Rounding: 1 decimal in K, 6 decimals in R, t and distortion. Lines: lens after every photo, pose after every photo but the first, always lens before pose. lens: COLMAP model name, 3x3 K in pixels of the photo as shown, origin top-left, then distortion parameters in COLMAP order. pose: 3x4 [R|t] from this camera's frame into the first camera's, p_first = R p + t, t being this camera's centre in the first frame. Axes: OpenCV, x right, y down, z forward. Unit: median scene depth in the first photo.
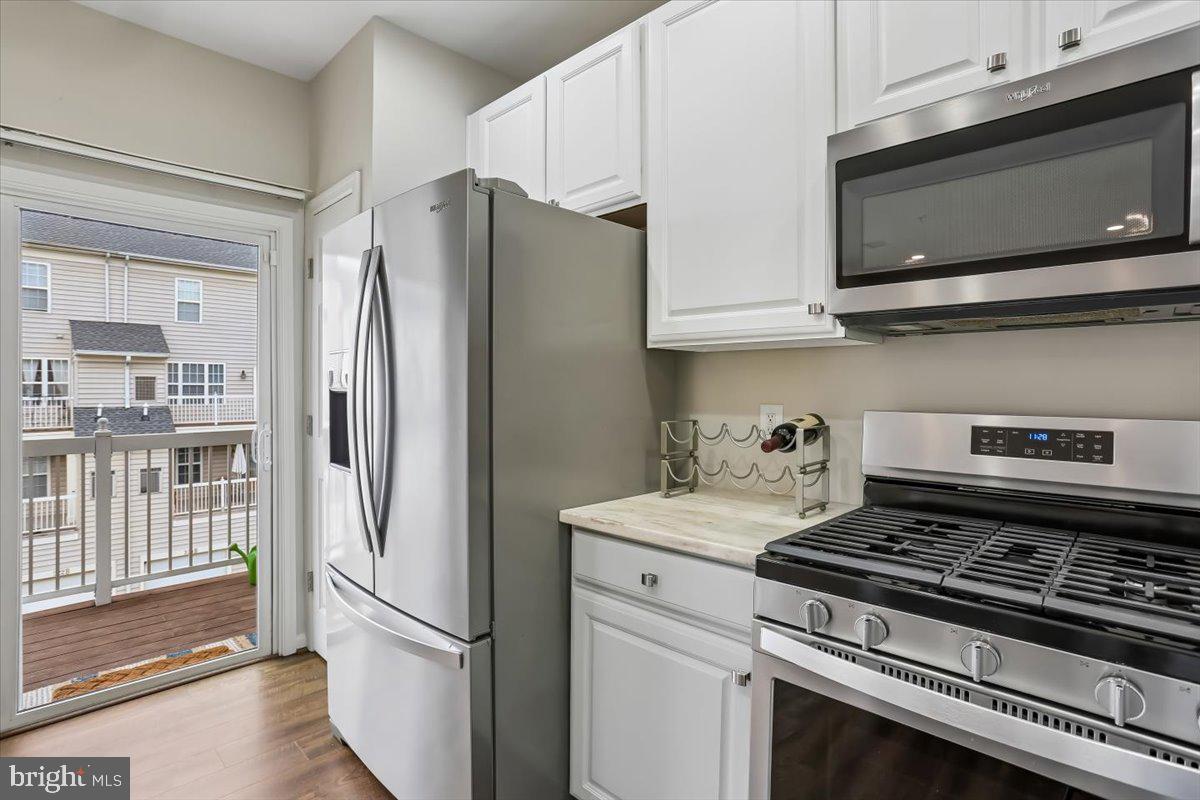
lens RADIAL K [[579.4, 0, 583.4], [0, 579.4, 394.3], [0, 0, 1]] dist [-0.046343, 0.016841]
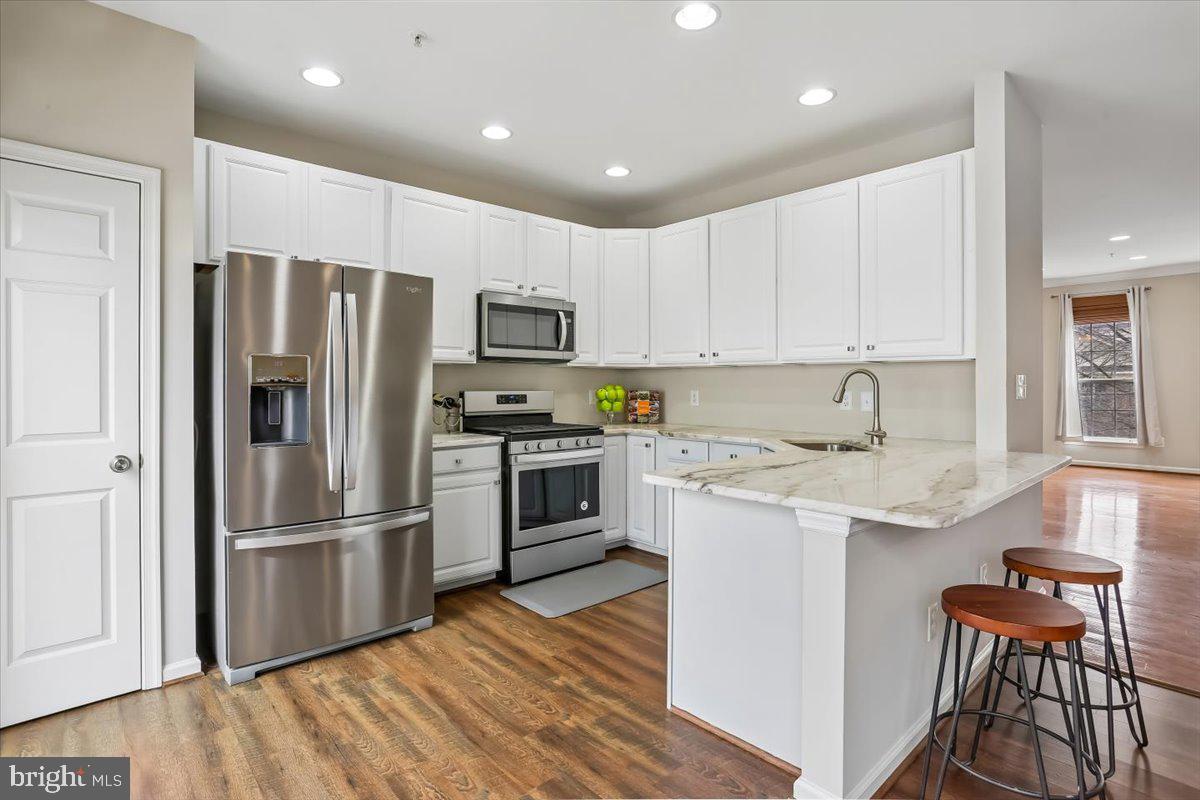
lens RADIAL K [[586.0, 0, 599.9], [0, 586.0, 380.5], [0, 0, 1]] dist [-0.055133, 0.024672]
pose [[0.059504, 0.002864, 0.998224, -2.505474], [0.012646, 0.999913, -0.003622, -0.003037], [-0.998148, 0.012839, 0.059462, 0.286846]]
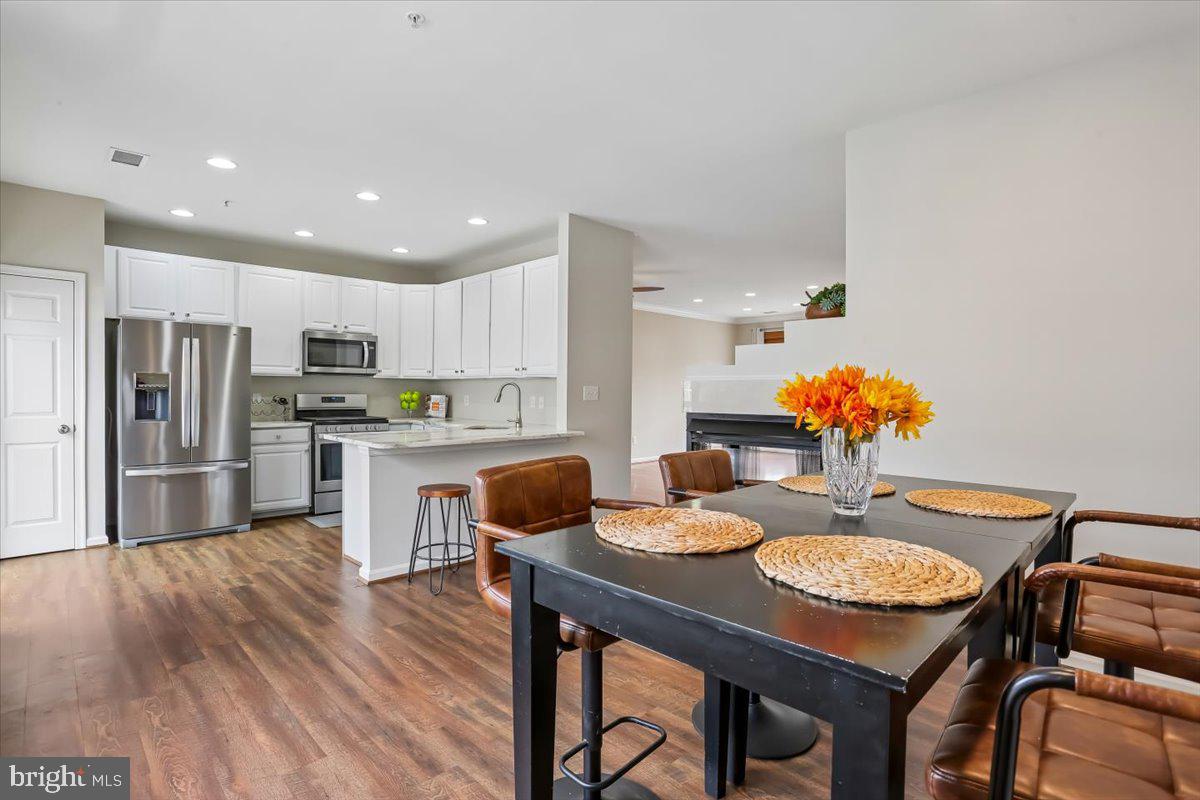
lens RADIAL K [[579.4, 0, 583.4], [0, 579.4, 394.3], [0, 0, 1]] dist [-0.046343, 0.016841]
pose [[0.035616, -0.007830, 0.999335, -4.077295], [0.003536, 0.999964, 0.007709, 0.008334], [-0.999359, 0.003259, 0.035642, -1.343322]]
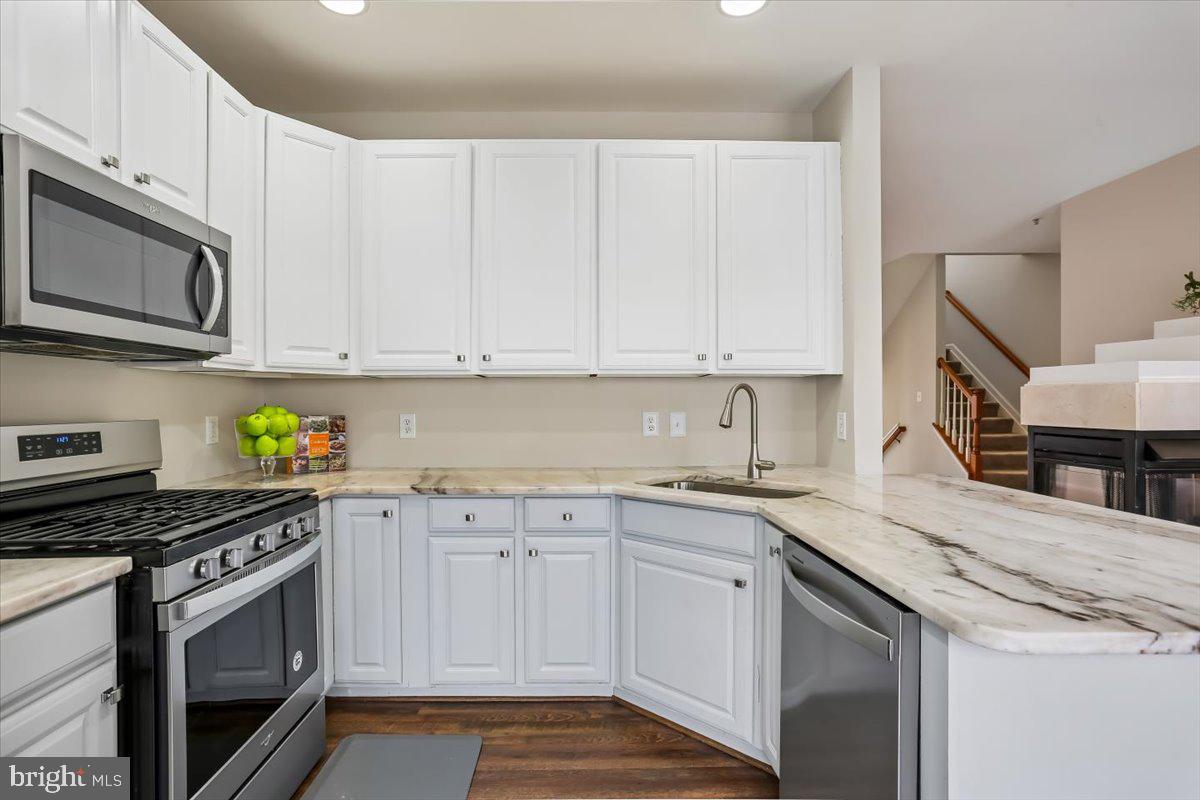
lens RADIAL K [[579.4, 0, 583.4], [0, 579.4, 394.3], [0, 0, 1]] dist [-0.046343, 0.016841]
pose [[-0.708730, 0.010398, 0.705403, -0.942751], [0.012299, 0.999922, -0.002383, -0.011181], [-0.705373, 0.006987, -0.708802, 1.058218]]
